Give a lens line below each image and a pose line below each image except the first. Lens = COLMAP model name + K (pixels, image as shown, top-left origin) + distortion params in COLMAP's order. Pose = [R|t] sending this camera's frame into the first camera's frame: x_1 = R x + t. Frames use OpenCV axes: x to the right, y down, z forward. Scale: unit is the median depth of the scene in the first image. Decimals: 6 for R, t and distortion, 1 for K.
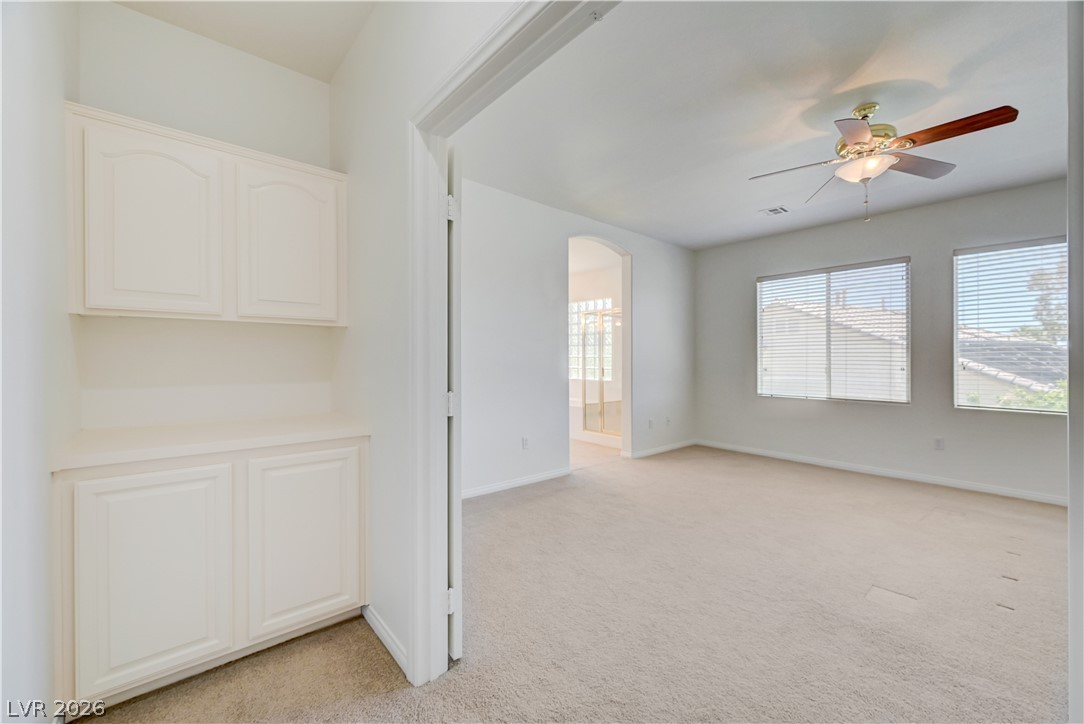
lens RADIAL K [[437.1, 0, 537.3], [0, 437.1, 356.3], [0, 0, 1]] dist [0.001688, 0.000145]
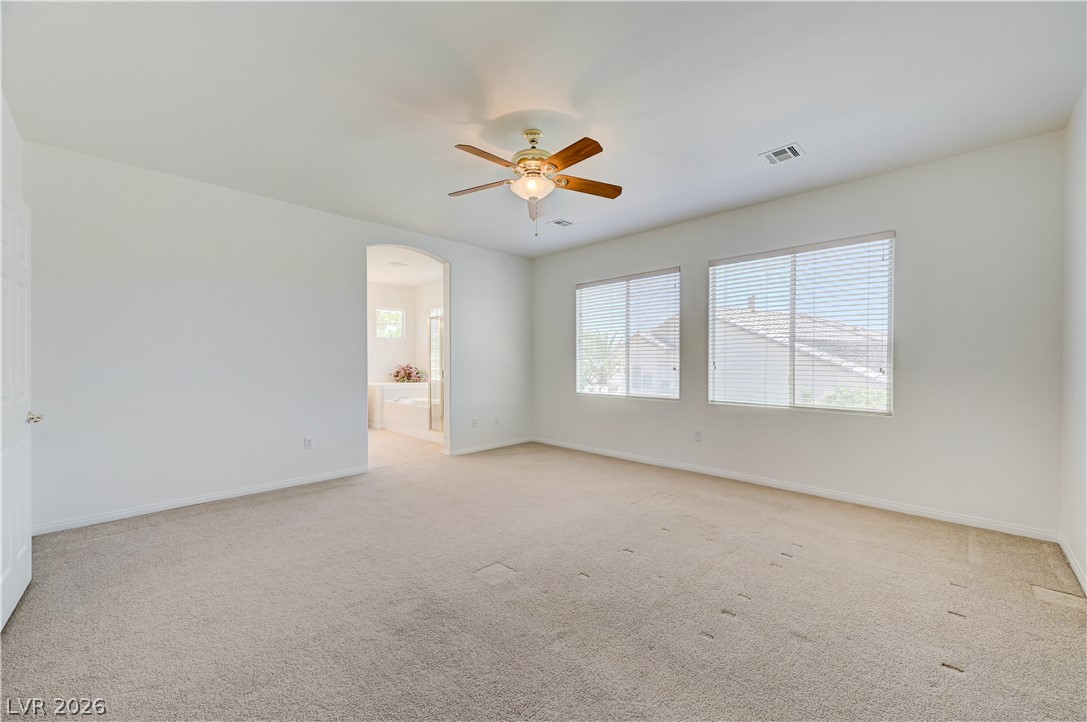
lens RADIAL K [[430.8, 0, 542.5], [0, 430.8, 364.0], [0, 0, 1]] dist [0.000344, 0.001081]
pose [[0.996781, -0.007803, 0.079796, 0.396082], [0.006735, 0.999884, 0.013650, -0.000687], [-0.079893, -0.013069, 0.996718, -0.053607]]
